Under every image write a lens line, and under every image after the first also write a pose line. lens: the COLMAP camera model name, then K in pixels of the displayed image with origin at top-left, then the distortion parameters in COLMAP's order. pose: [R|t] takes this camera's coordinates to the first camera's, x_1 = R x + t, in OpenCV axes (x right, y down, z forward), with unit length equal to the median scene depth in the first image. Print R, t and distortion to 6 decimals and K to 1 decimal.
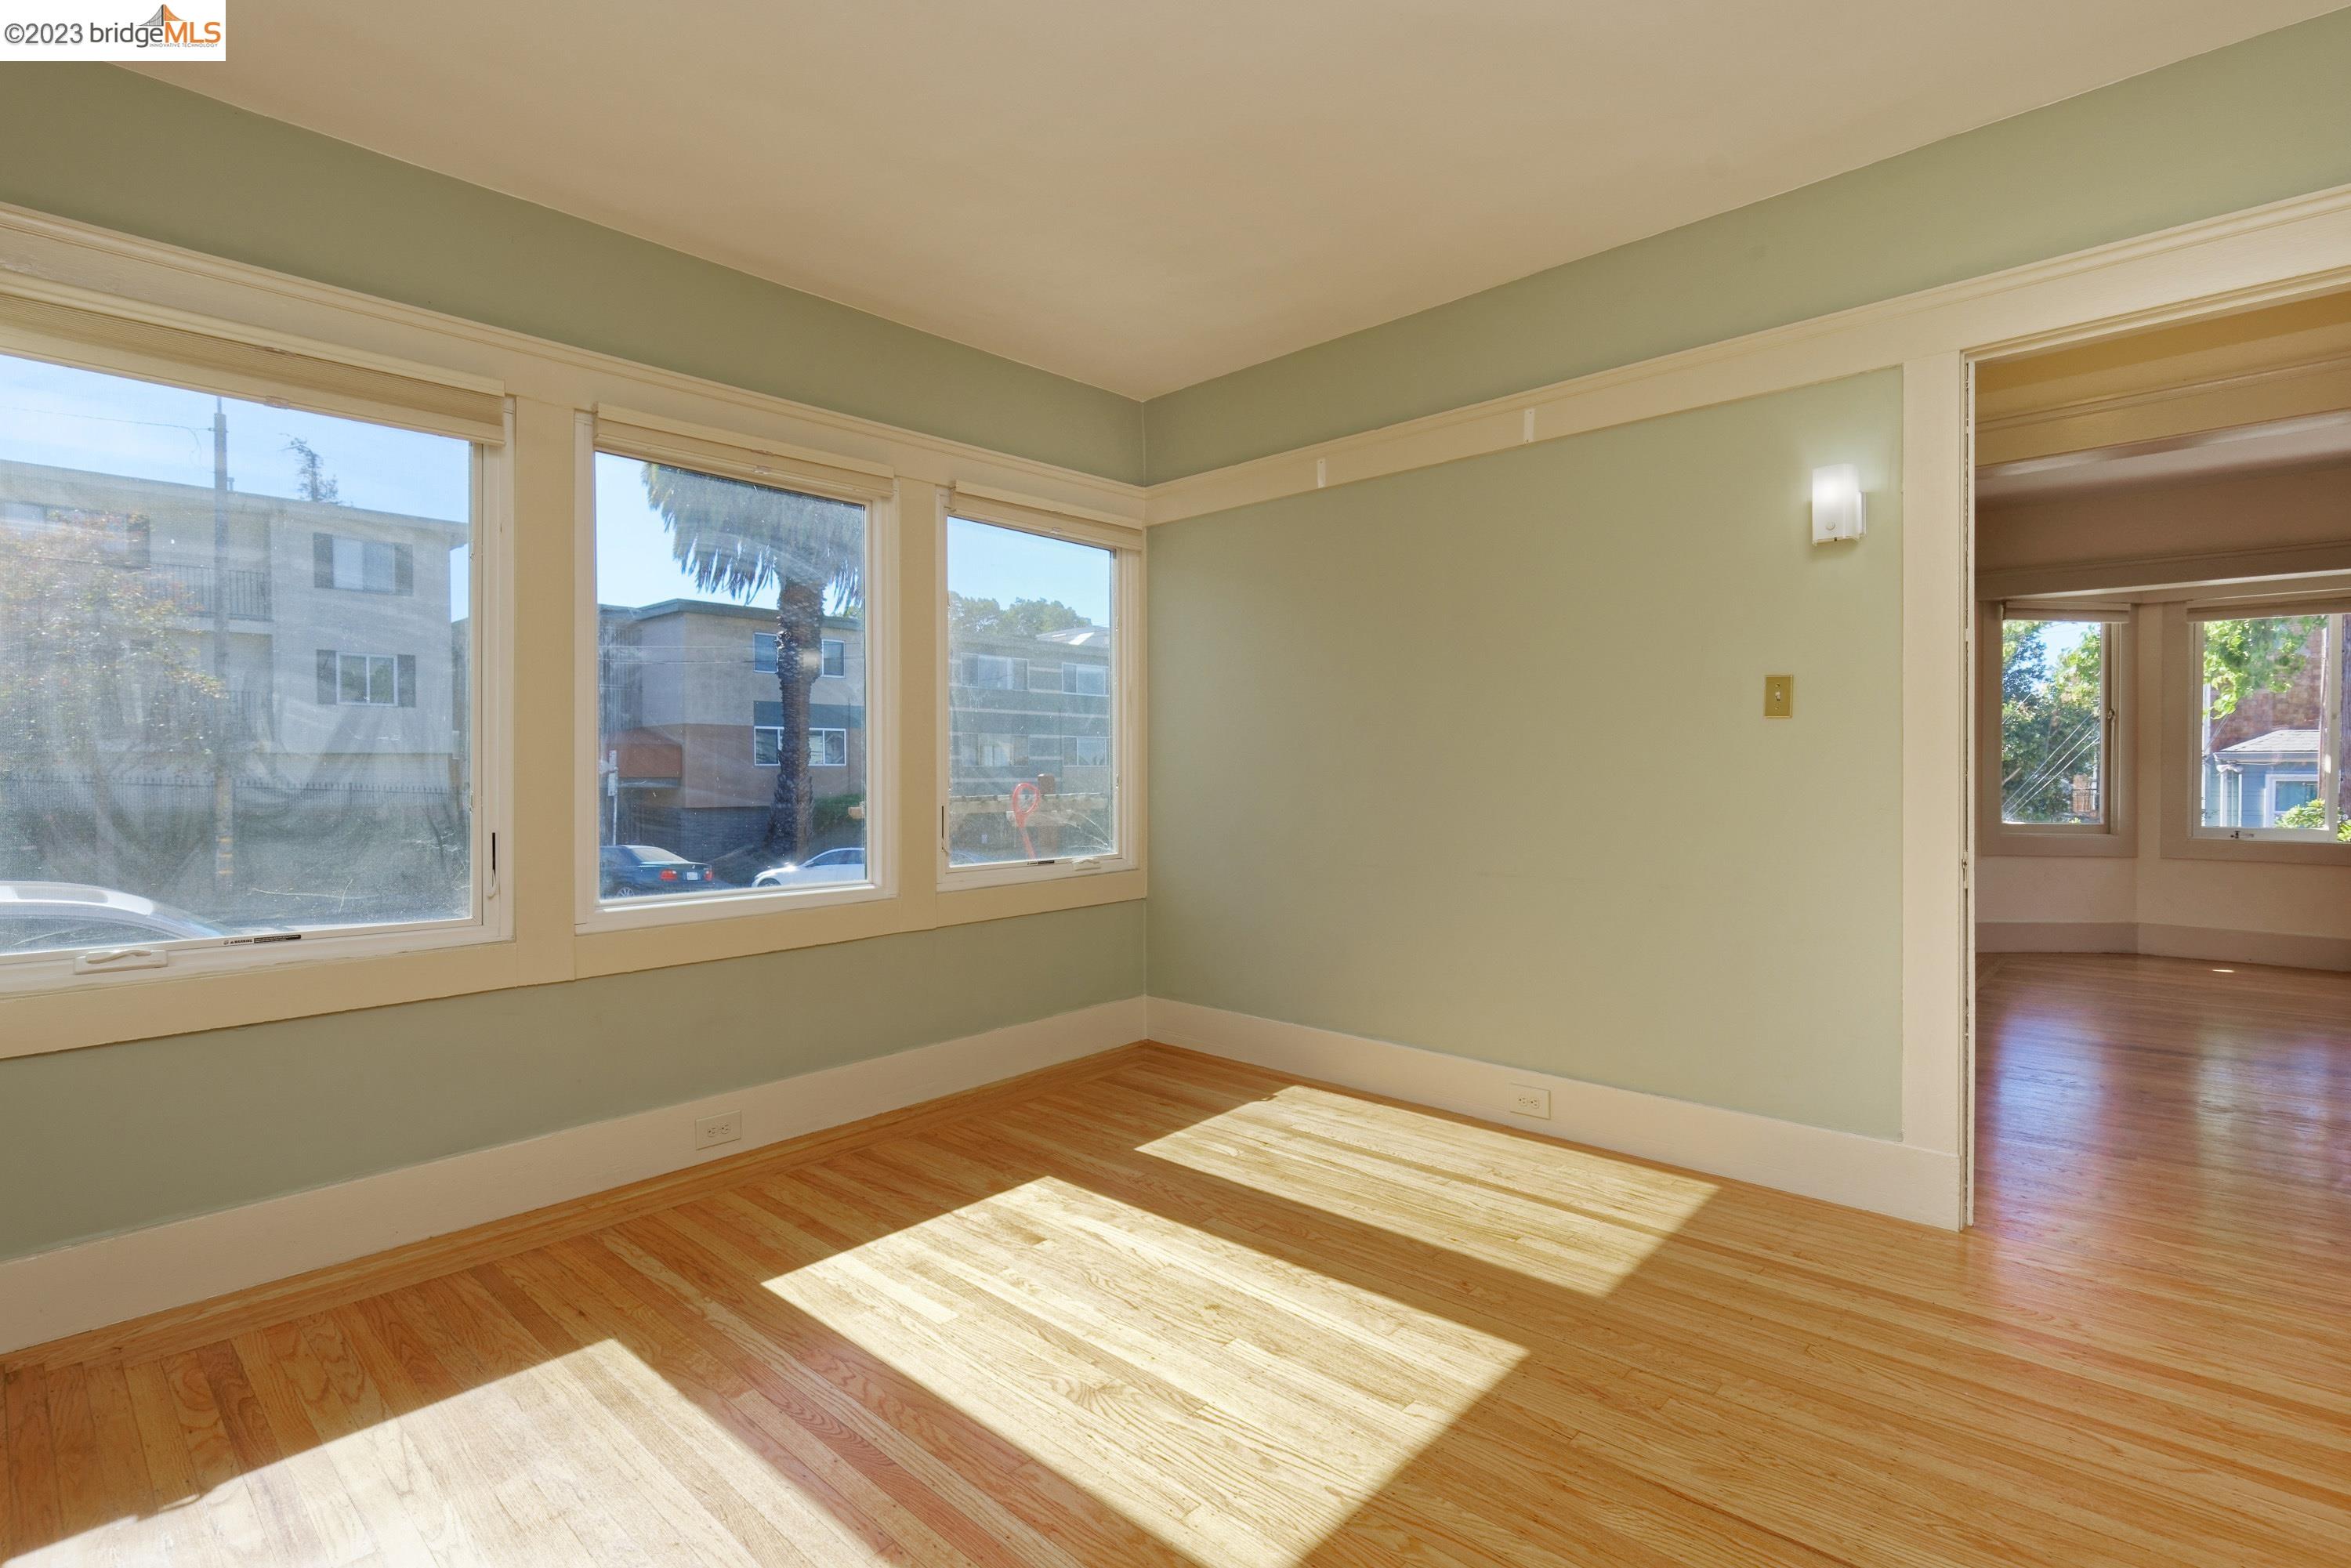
lens RADIAL K [[1079.7, 0, 1183.1], [0, 1079.7, 773.7], [0, 0, 1]] dist [0.001609, -0.000270]
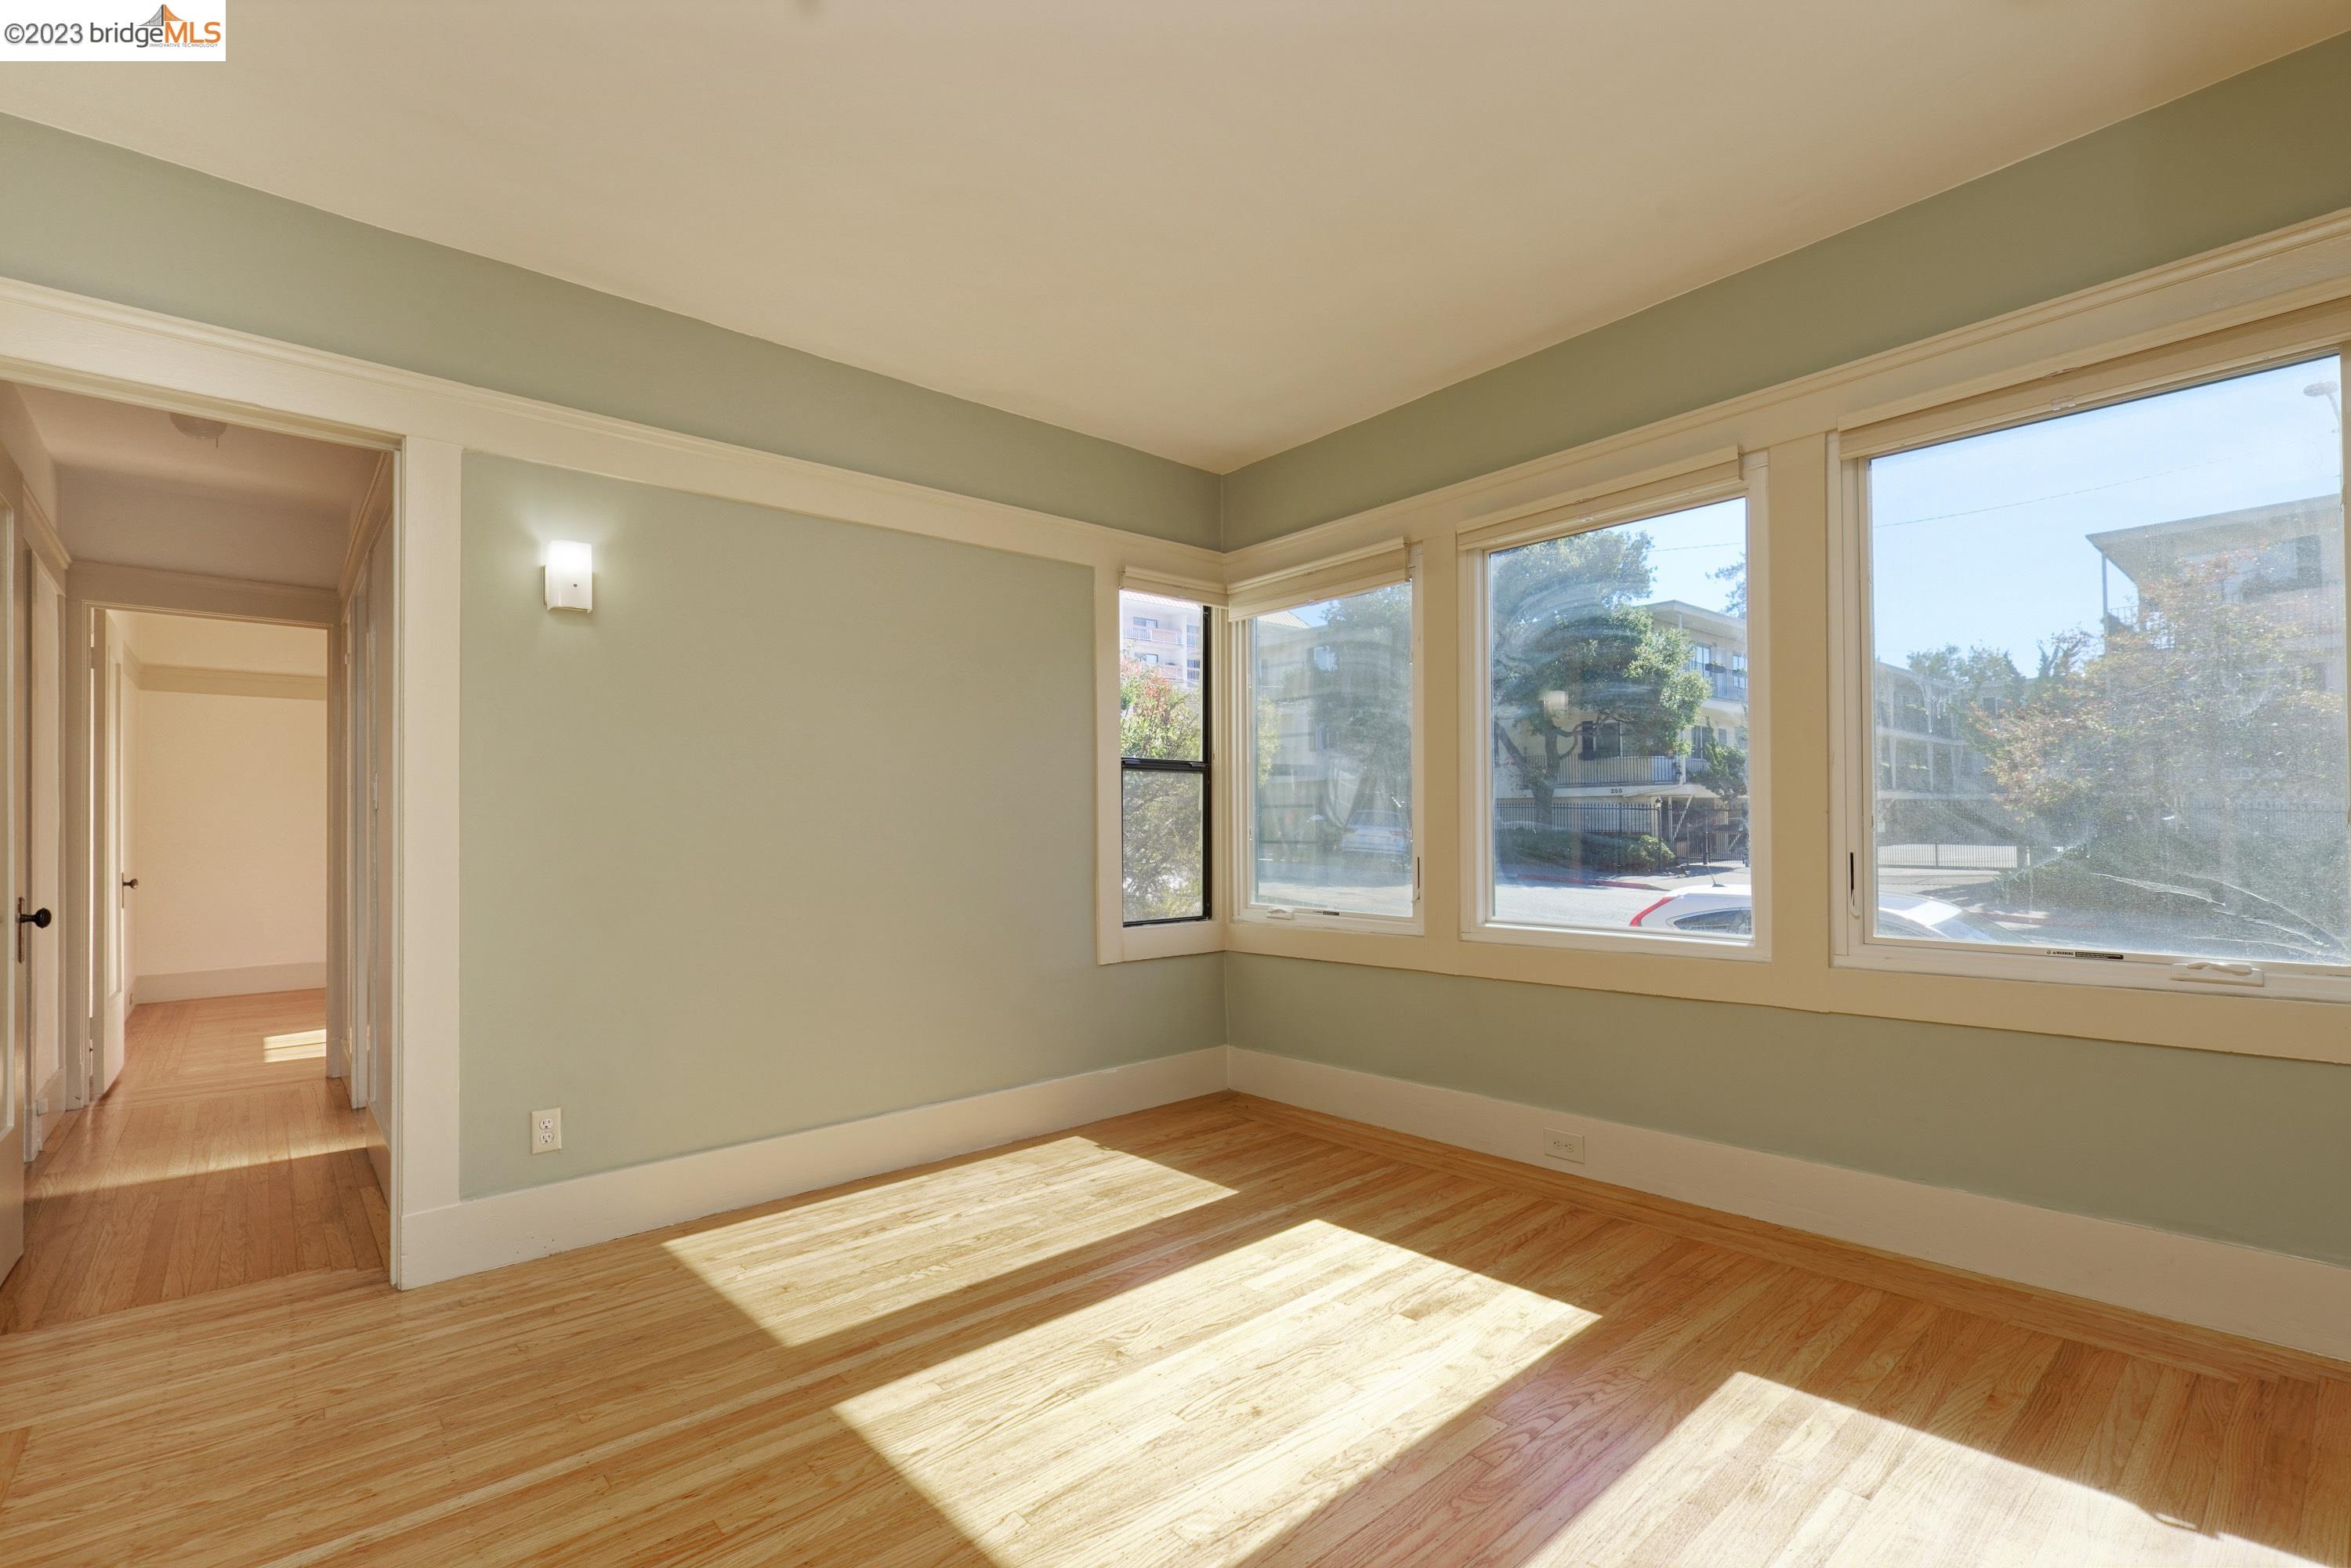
lens RADIAL K [[1079.7, 0, 1183.1], [0, 1079.7, 773.7], [0, 0, 1]] dist [0.001609, -0.000270]
pose [[-0.097427, -0.035205, -0.994620, 0.832483], [0.012228, 0.999256, -0.036567, 0.002903], [0.995168, -0.015725, -0.096924, 0.923711]]
